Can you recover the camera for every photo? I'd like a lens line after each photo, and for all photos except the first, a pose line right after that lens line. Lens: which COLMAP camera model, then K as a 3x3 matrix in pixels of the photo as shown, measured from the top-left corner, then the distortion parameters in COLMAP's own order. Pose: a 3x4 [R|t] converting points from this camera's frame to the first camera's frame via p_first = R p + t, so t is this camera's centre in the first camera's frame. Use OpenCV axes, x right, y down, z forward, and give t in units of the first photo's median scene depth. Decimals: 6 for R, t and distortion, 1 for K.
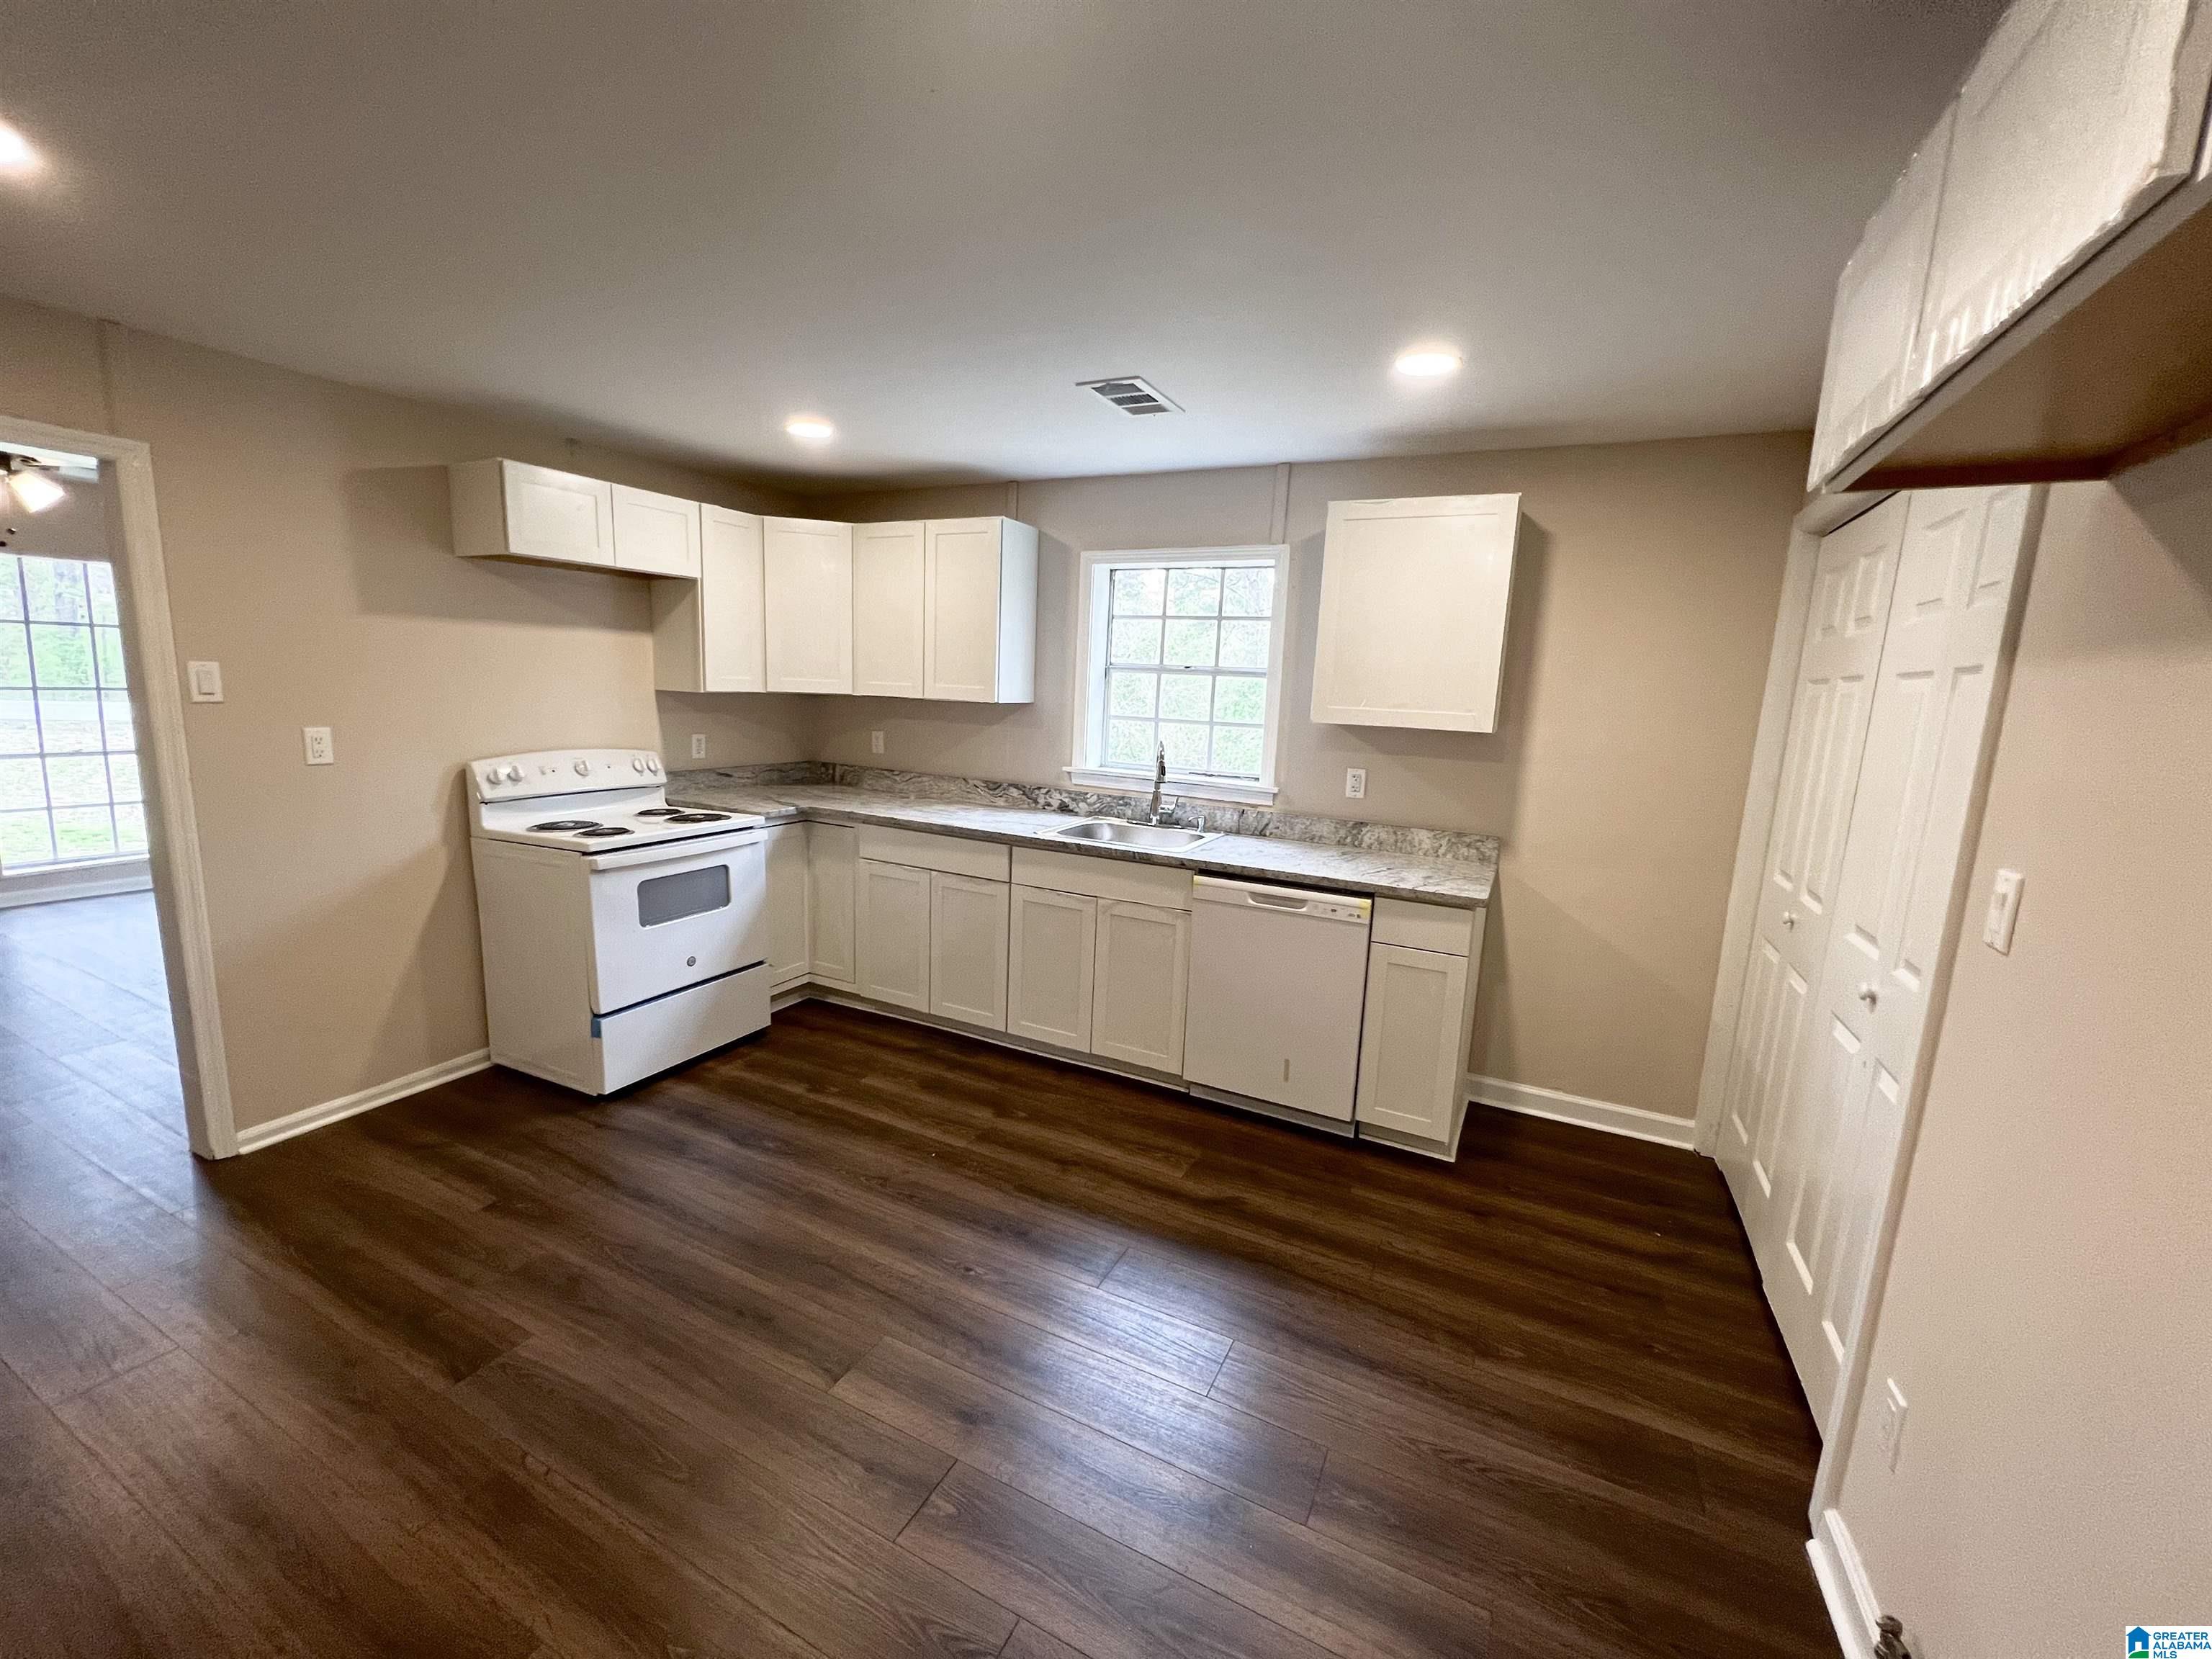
lens RADIAL K [[884.1, 0, 1106.0], [0, 884.1, 829.5], [0, 0, 1]] dist [-0.001244, -0.000093]
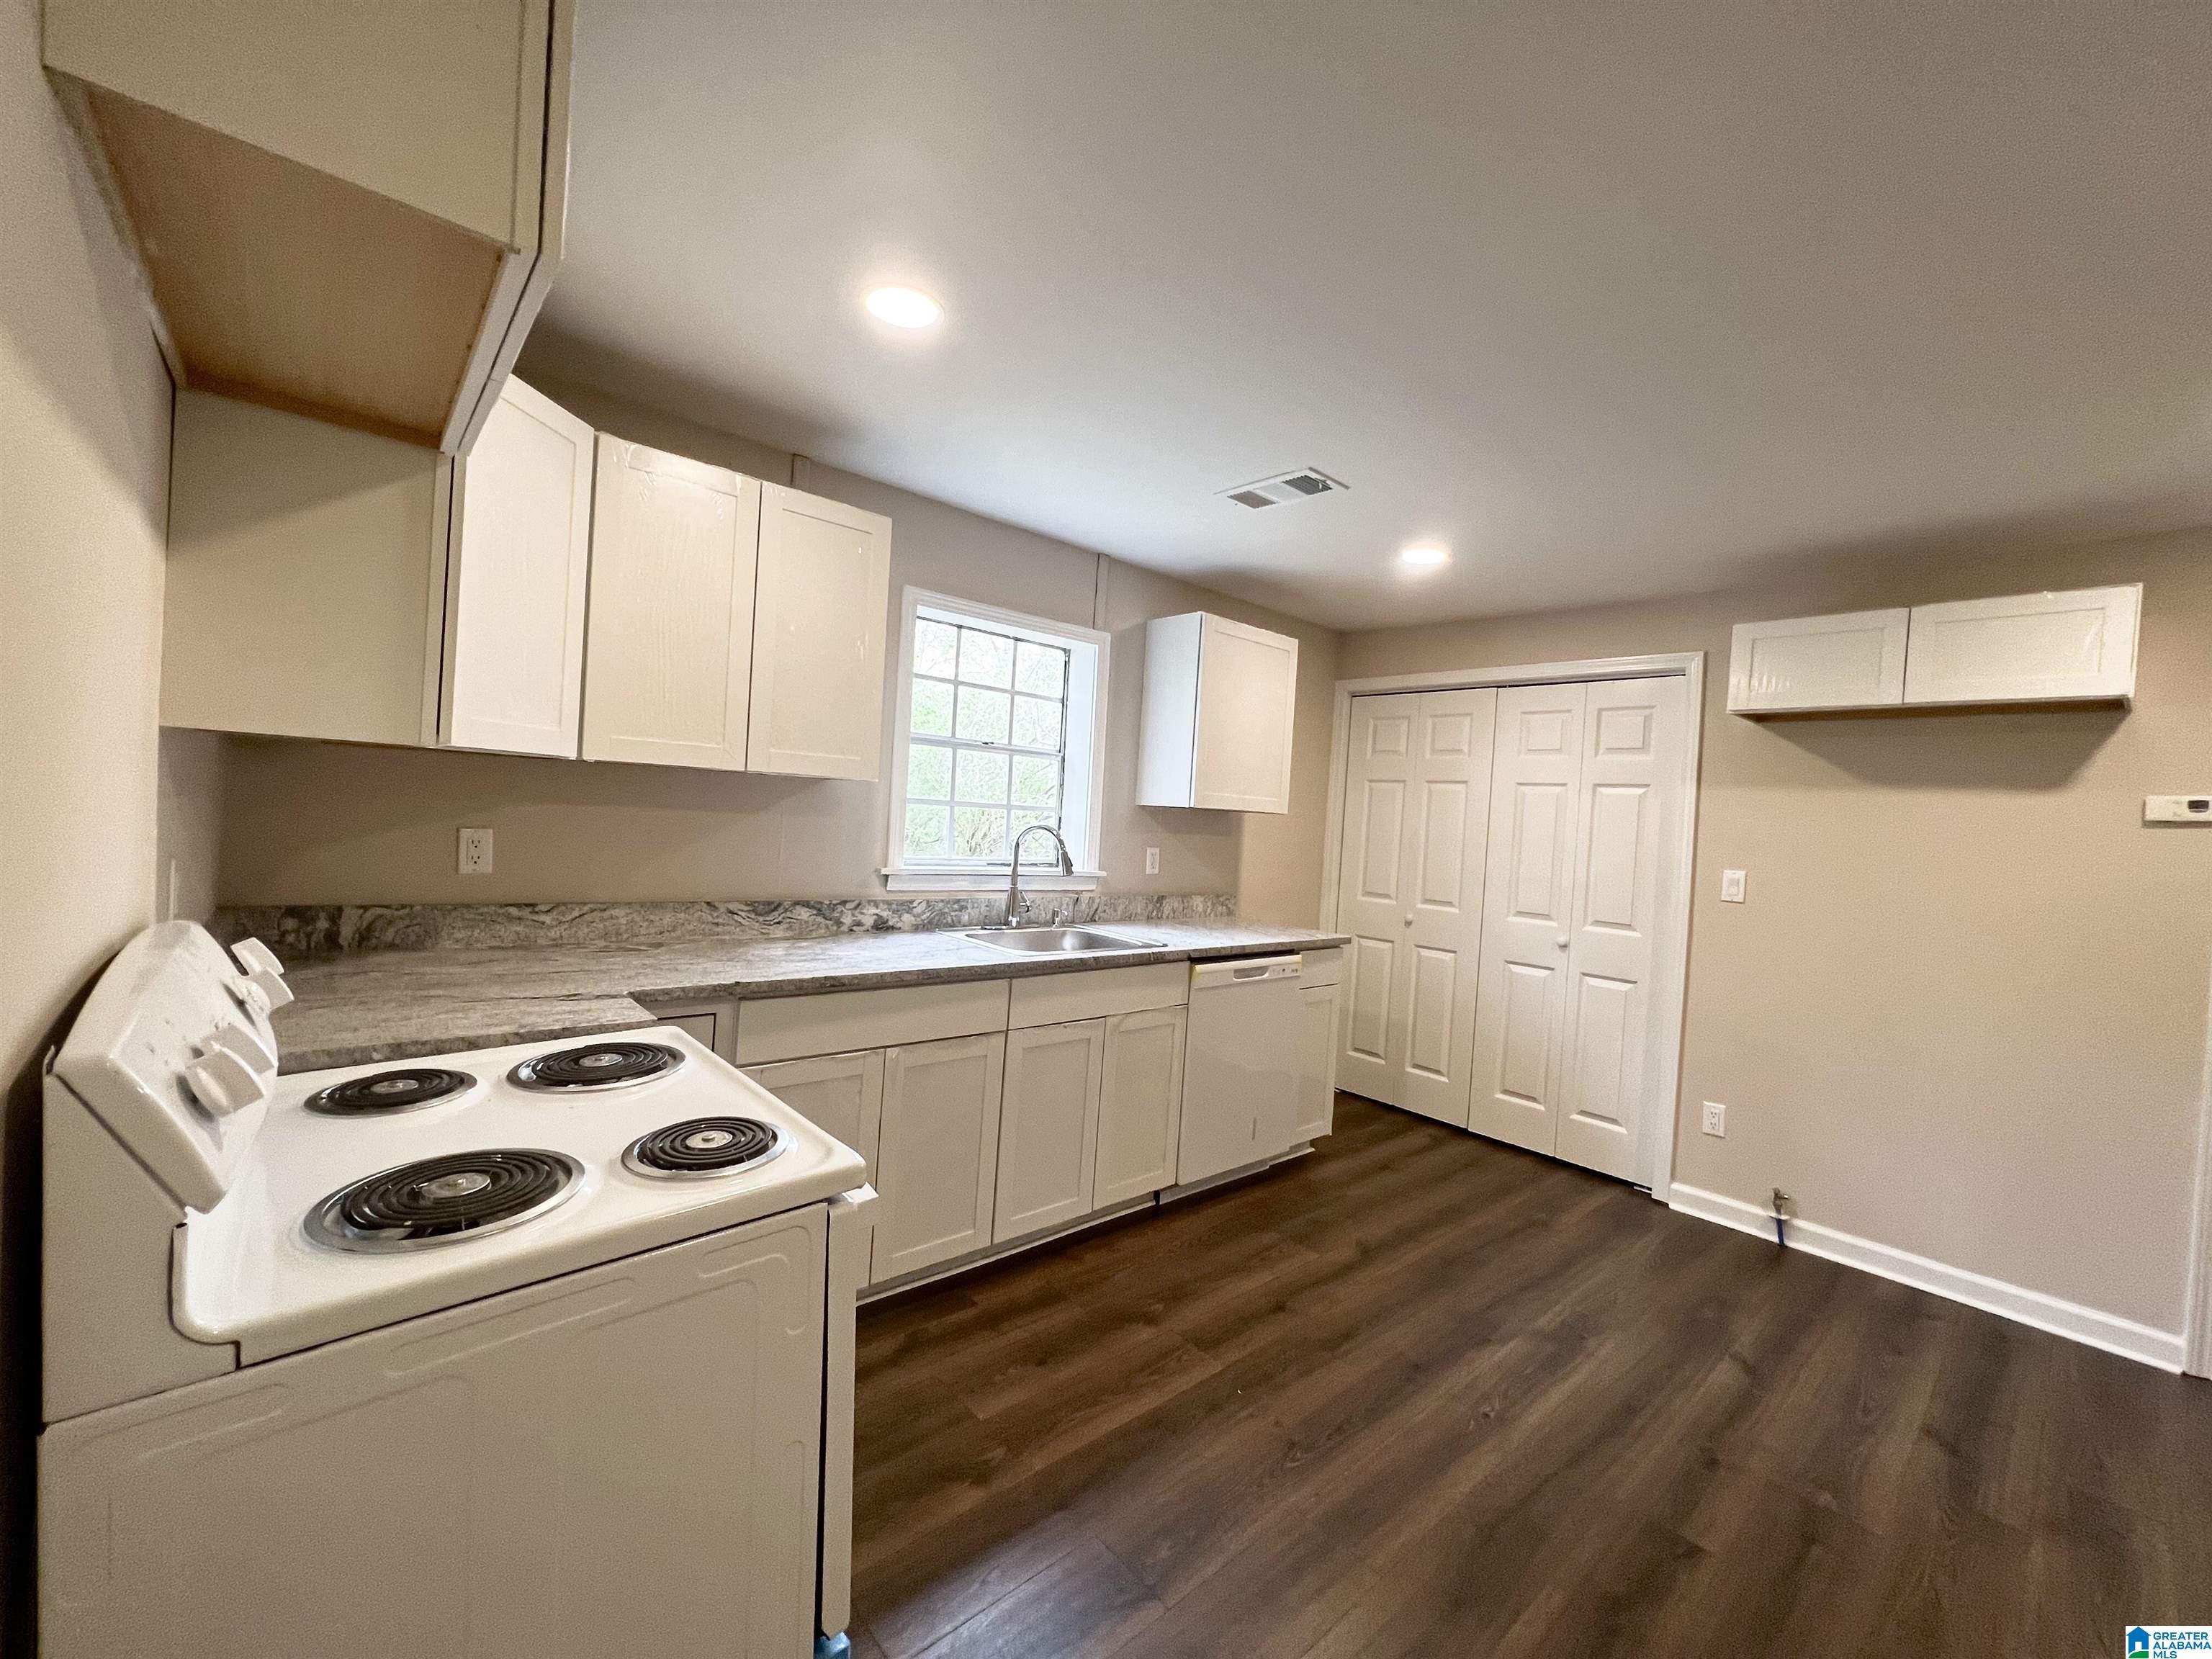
lens RADIAL K [[882.4, 0, 1106.0], [0, 882.4, 829.5], [0, 0, 1]] dist [0.000355, 0.000393]
pose [[0.380115, -0.038210, 0.924150, -0.745786], [0.104506, 0.994523, -0.001865, -0.094997], [-0.919016, 0.097288, 0.382026, 0.633228]]
